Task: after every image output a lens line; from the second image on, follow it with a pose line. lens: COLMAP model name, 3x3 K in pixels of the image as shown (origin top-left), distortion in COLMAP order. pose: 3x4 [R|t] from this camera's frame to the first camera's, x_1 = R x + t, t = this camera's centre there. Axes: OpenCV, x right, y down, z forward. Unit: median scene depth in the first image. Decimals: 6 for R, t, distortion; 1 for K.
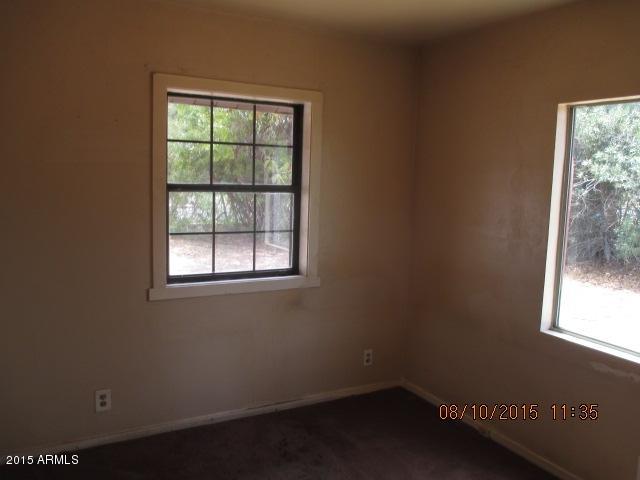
lens RADIAL K [[541.9, 0, 320.0], [0, 541.9, 240.0], [0, 0, 1]] dist [-0.035925, 0.007227]
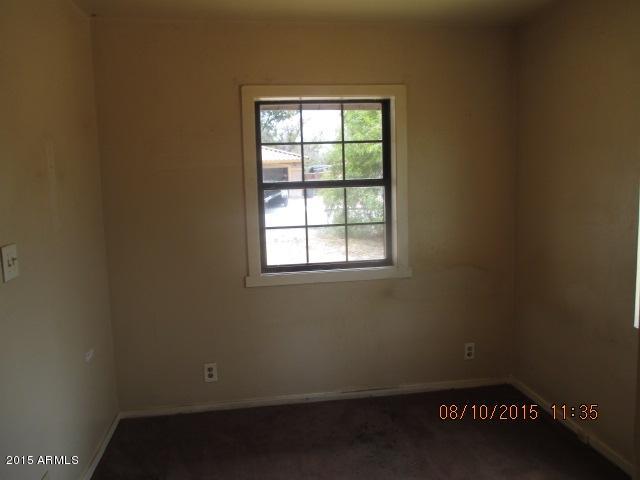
lens RADIAL K [[541.9, 0, 320.0], [0, 541.9, 240.0], [0, 0, 1]] dist [-0.035925, 0.007227]
pose [[0.934212, -0.017504, -0.356288, 0.212651], [0.016742, 0.999846, -0.005220, 0.020159], [0.356324, -0.001089, 0.934362, -0.004005]]
